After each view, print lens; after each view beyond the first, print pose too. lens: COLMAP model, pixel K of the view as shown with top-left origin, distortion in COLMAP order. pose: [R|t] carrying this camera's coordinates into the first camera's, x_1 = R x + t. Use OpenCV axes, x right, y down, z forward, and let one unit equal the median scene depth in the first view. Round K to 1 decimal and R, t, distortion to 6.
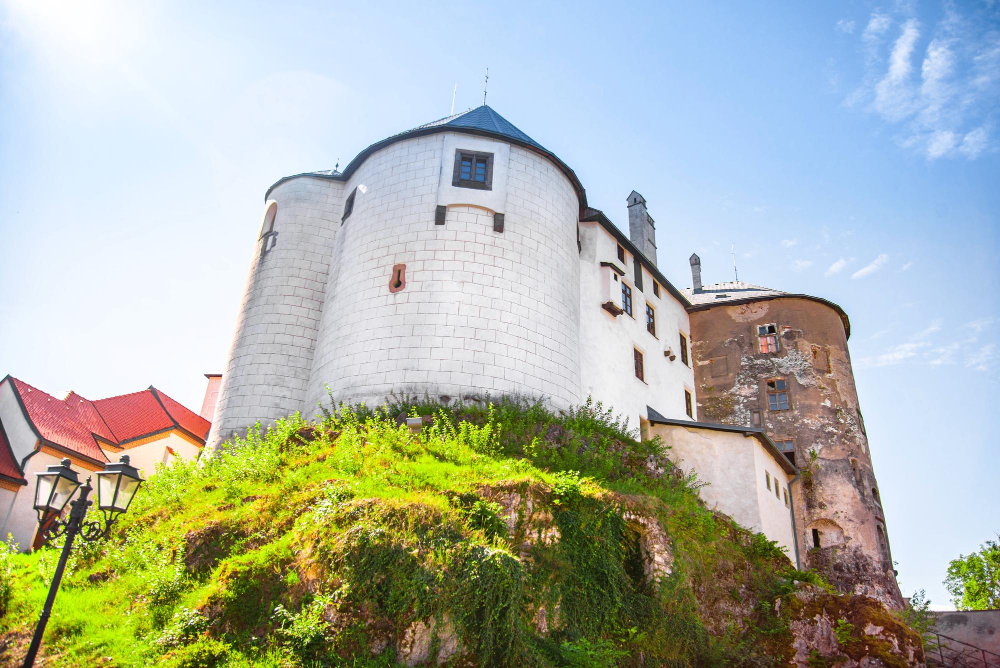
lens RADIAL K [[712.5, 0, 520.7], [0, 712.5, 338.4], [0, 0, 1]] dist [-0.170975, 0.125754]
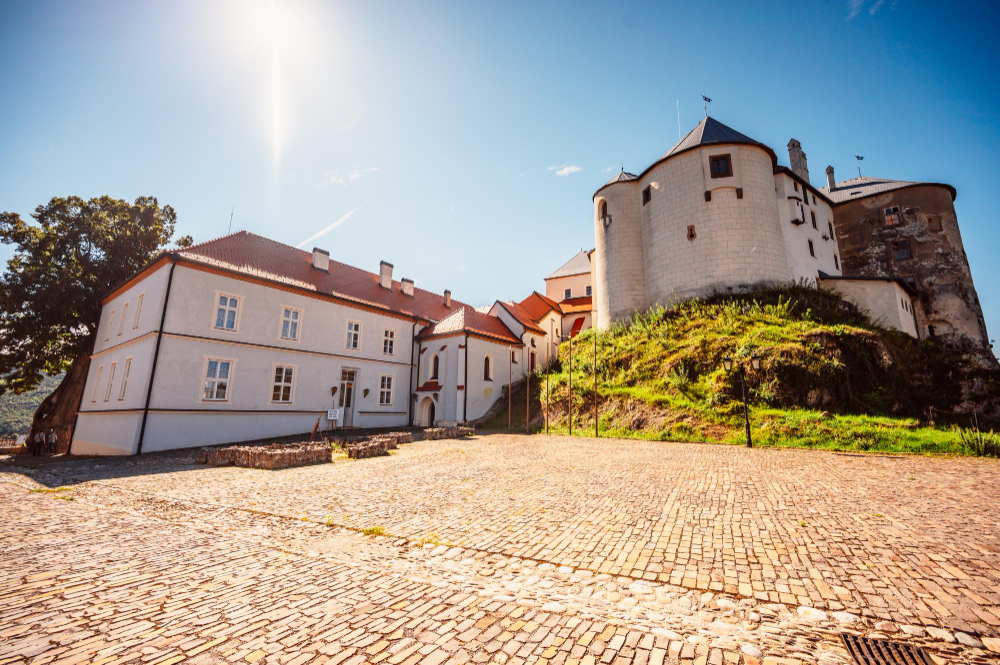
lens RADIAL K [[406.5, 0, 510.3], [0, 406.5, 336.6], [0, 0, 1]] dist [-0.009273, 0.000143]
pose [[0.936848, -0.095445, -0.336462, -0.241320], [0.183920, 0.952724, 0.241847, -0.145301], [0.297472, -0.288456, 0.910112, -0.276836]]
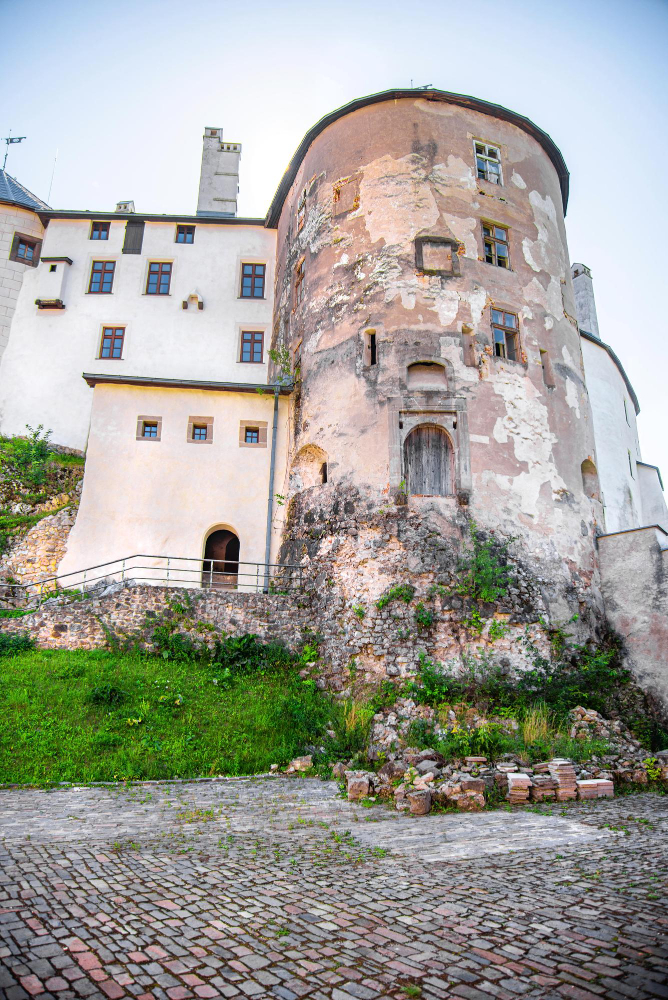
lens RADIAL K [[685.1, 0, 326.8], [0, 685.1, 497.5], [0, 0, 1]] dist [-0.144578, 0.109366]
pose [[0.635944, -0.244632, -0.731936, 0.892254], [0.365251, 0.930888, 0.006222, 0.305959], [0.679828, -0.271298, 0.681345, 0.561367]]
